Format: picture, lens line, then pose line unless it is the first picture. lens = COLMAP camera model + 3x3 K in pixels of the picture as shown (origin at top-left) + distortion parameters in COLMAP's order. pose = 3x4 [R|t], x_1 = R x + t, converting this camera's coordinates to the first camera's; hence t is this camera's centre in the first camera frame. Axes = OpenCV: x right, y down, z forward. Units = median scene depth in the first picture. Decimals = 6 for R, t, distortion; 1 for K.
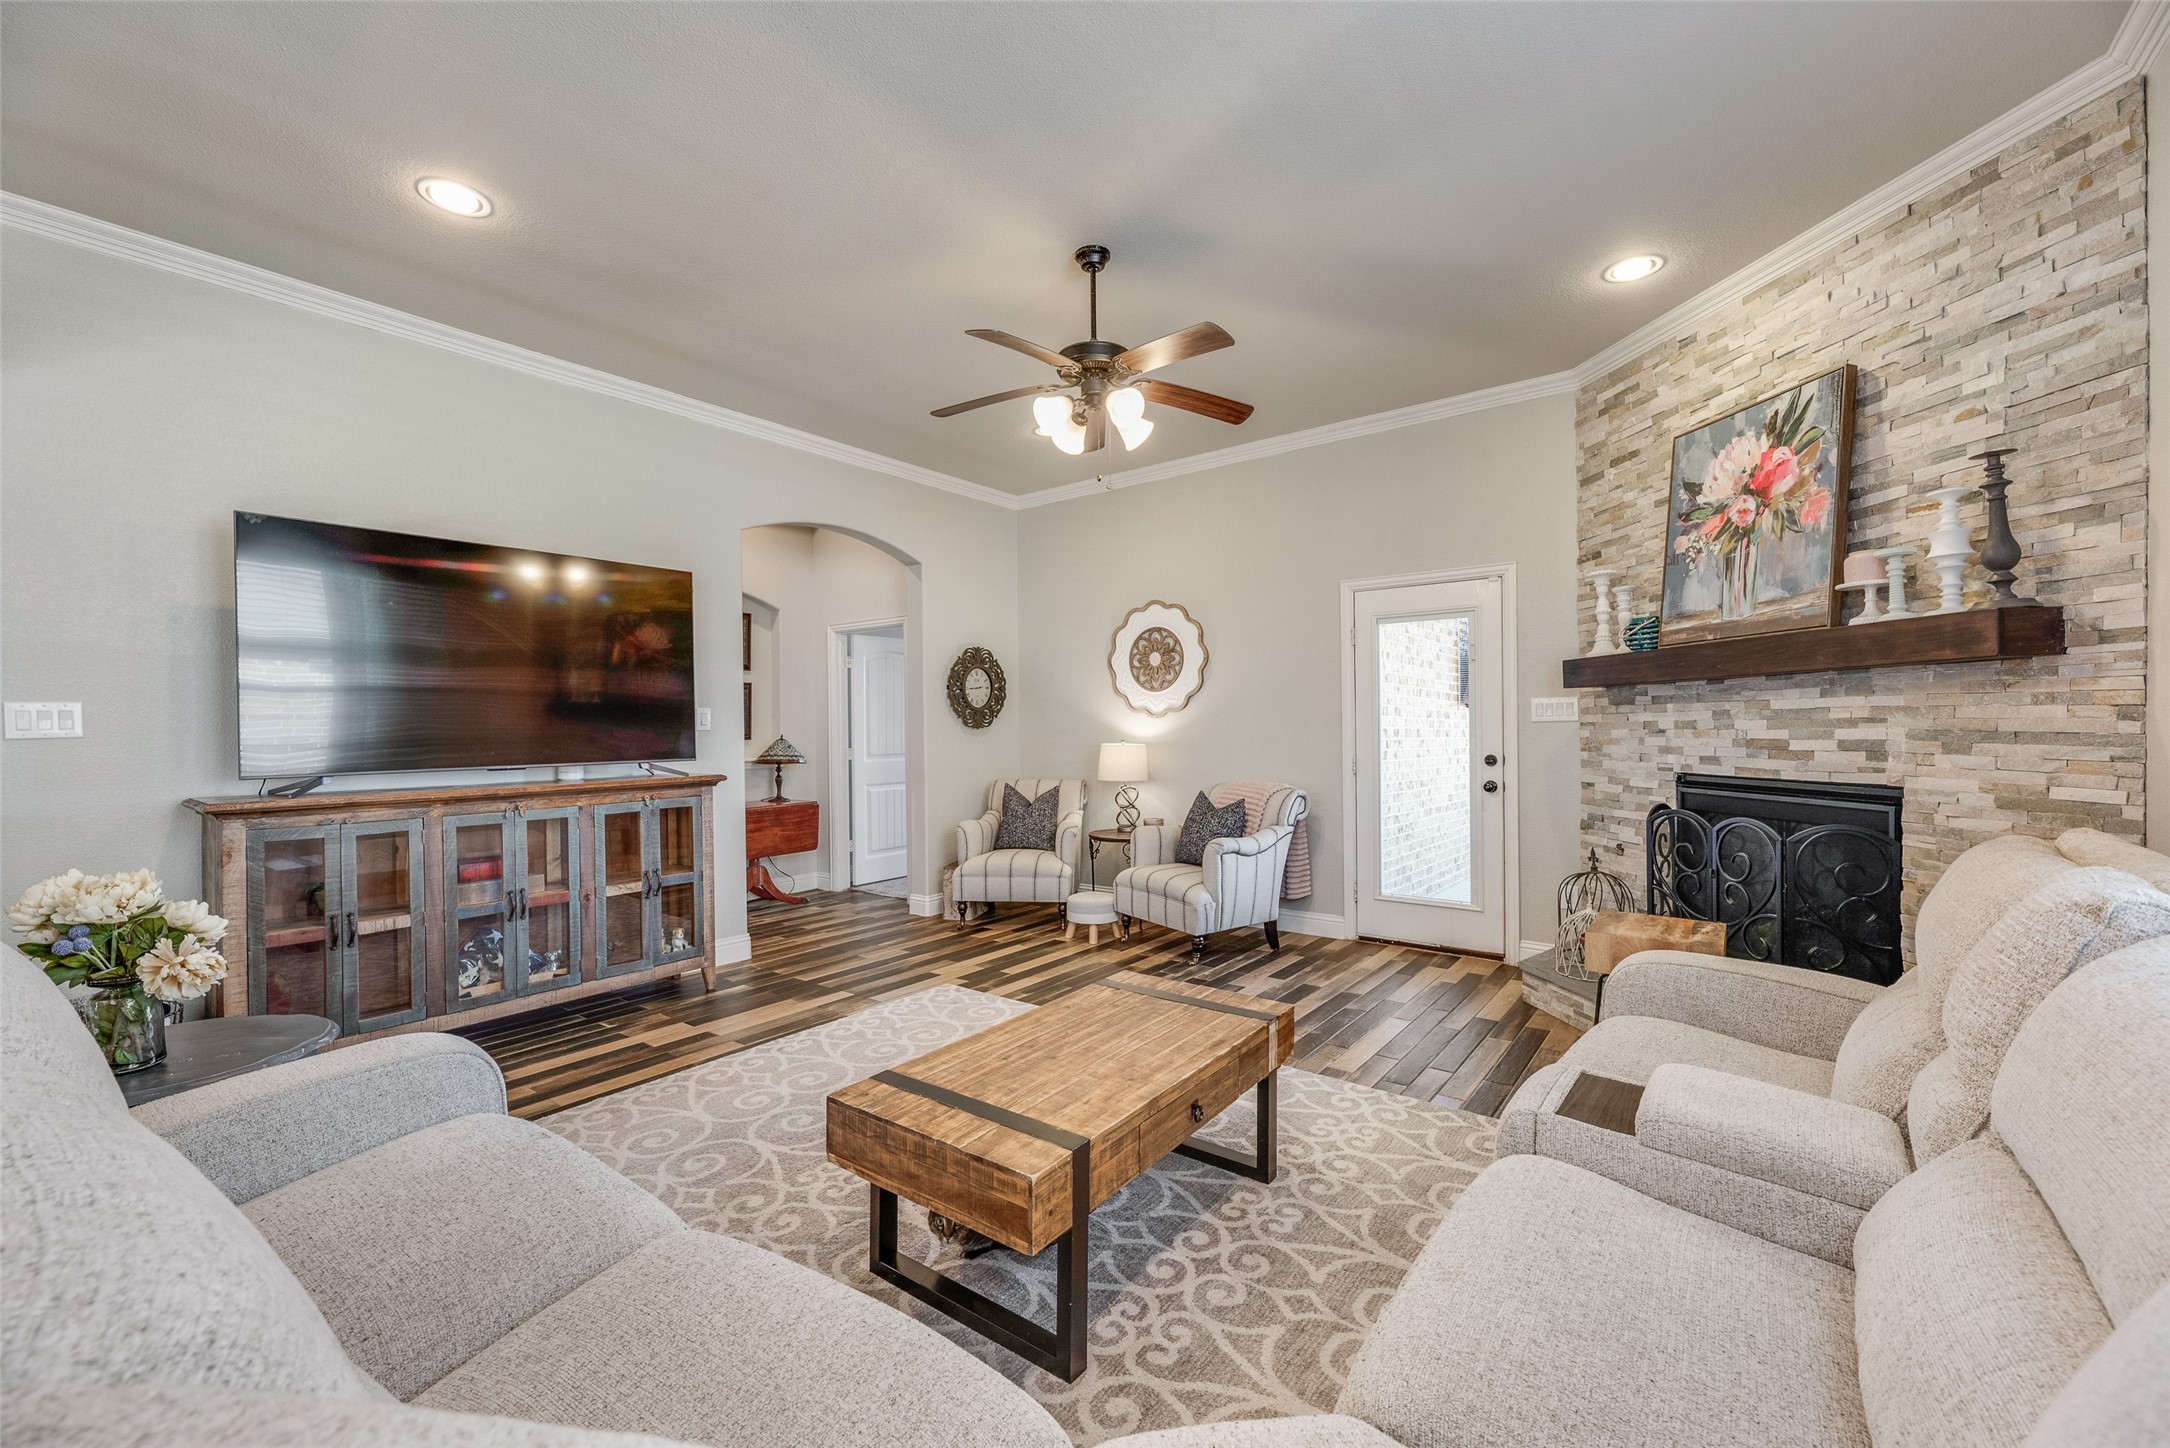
lens RADIAL K [[873.9, 0, 1093.1], [0, 873.9, 733.2], [0, 0, 1]] dist [0.001228, 0.000175]
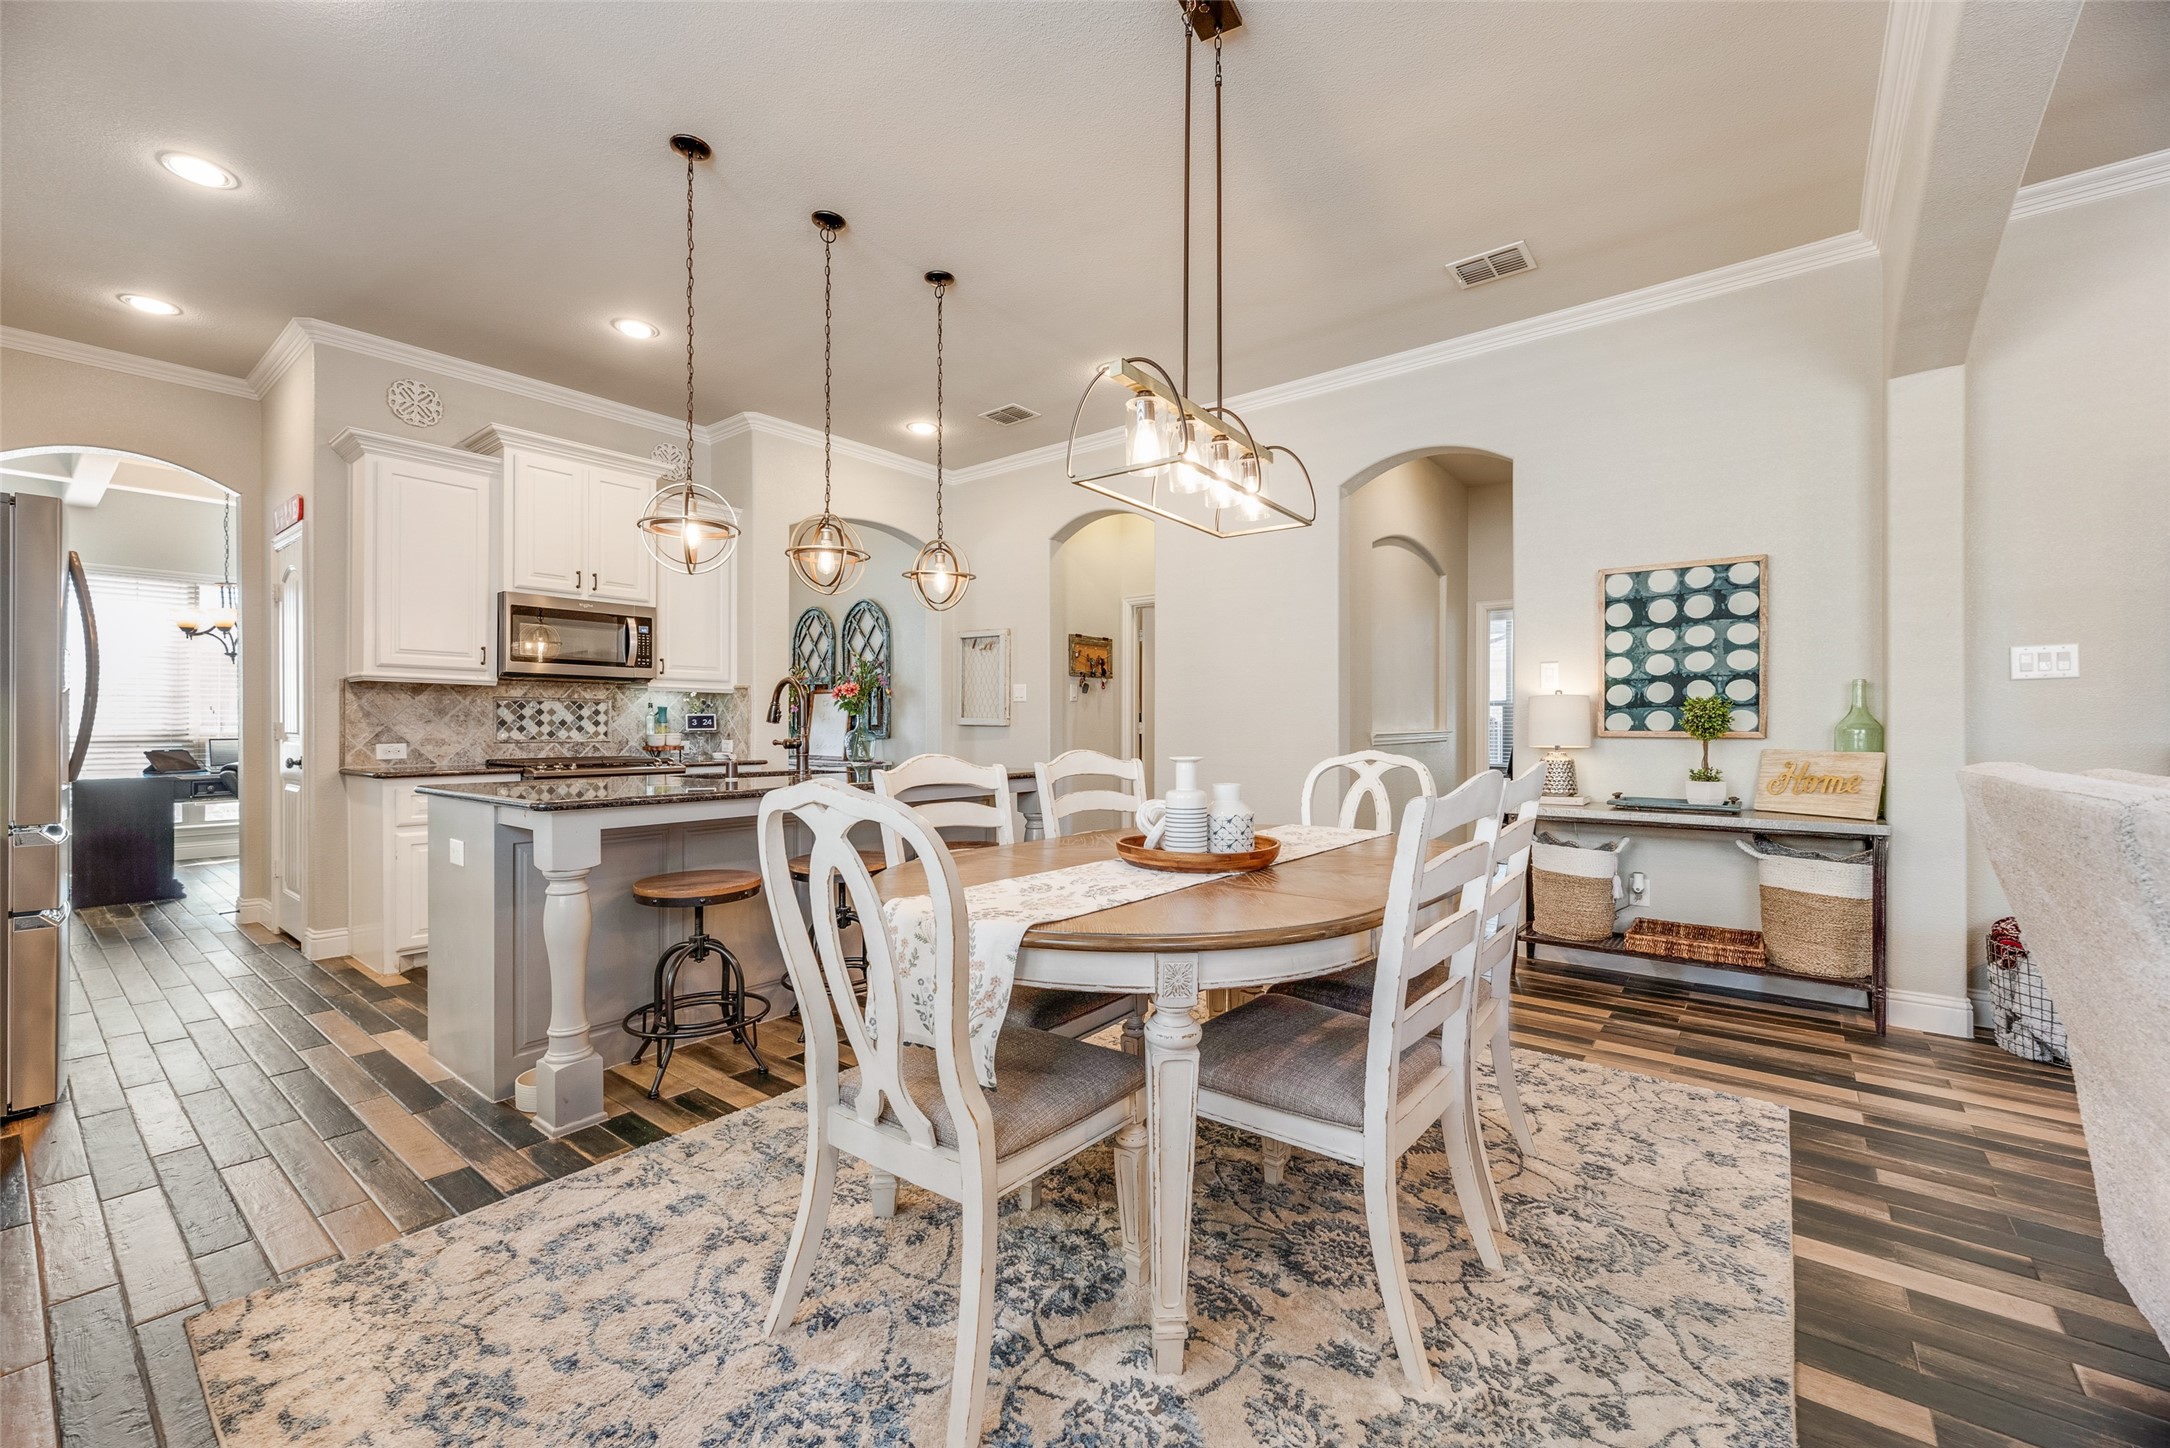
lens RADIAL K [[873.9, 0, 1093.1], [0, 873.9, 733.2], [0, 0, 1]] dist [0.001228, 0.000175]
pose [[-0.021713, 0.021455, -0.999534, -0.080319], [-0.010603, 0.999709, 0.021690, 0.058295], [0.999708, 0.011069, -0.021479, -0.143551]]
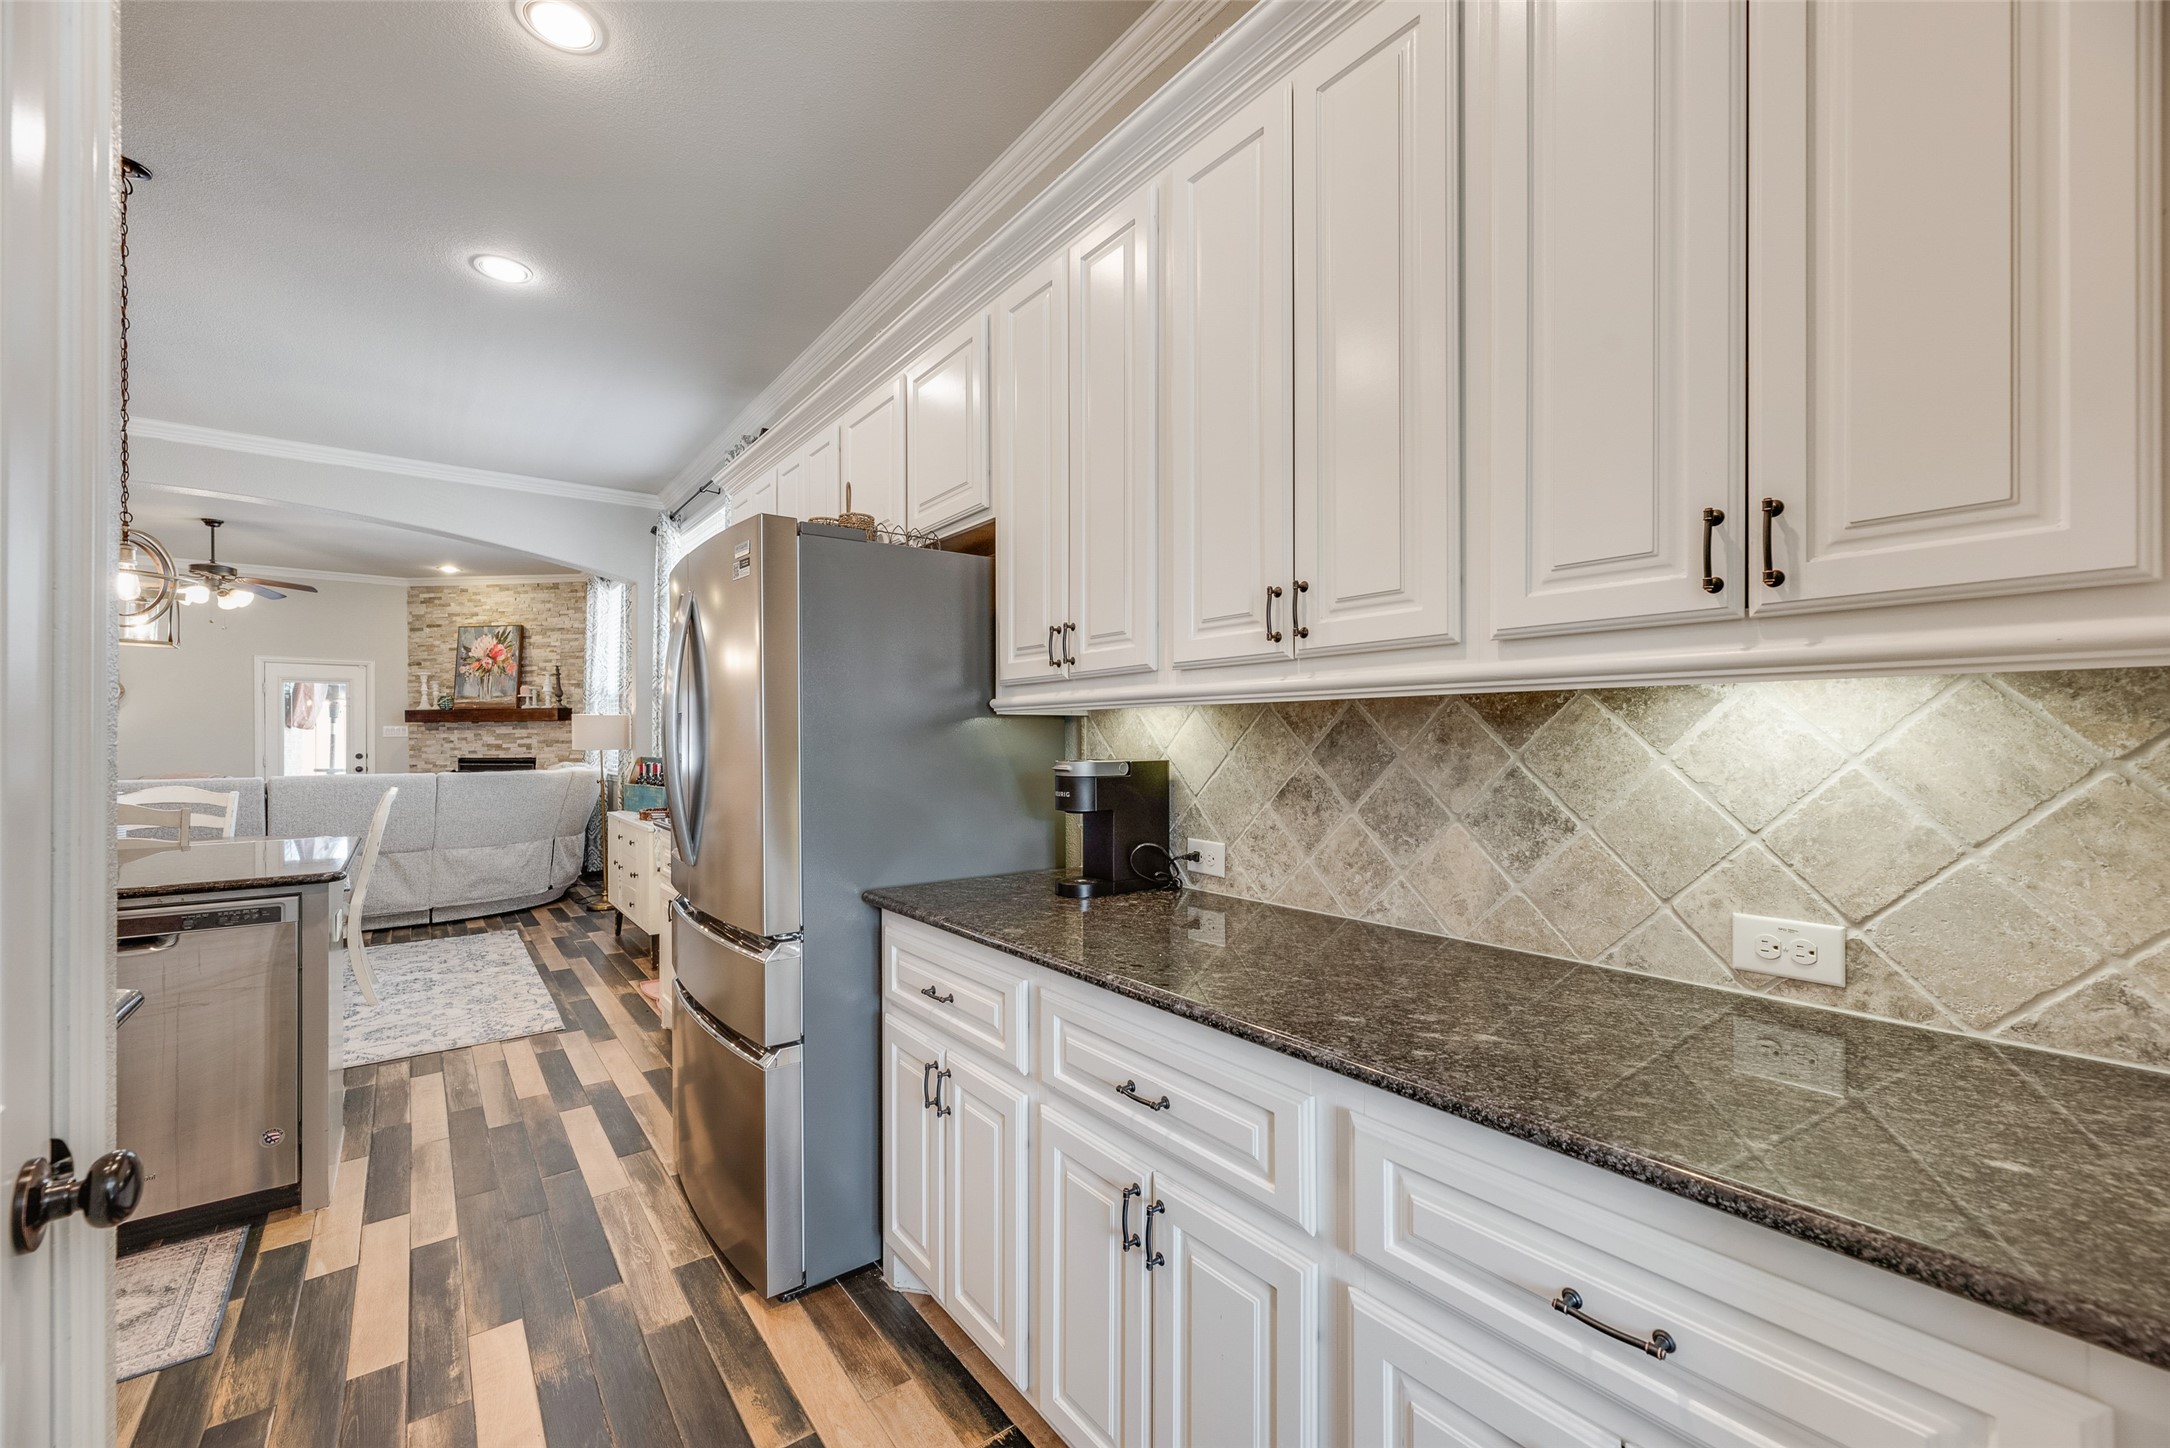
lens RADIAL K [[873.9, 0, 1093.1], [0, 873.9, 733.2], [0, 0, 1]] dist [0.001228, 0.000175]
pose [[0.257708, 0.014355, 0.966116, -1.567003], [0.009290, 0.999807, -0.017334, 0.042264], [-0.966178, 0.013443, 0.257525, -1.712629]]
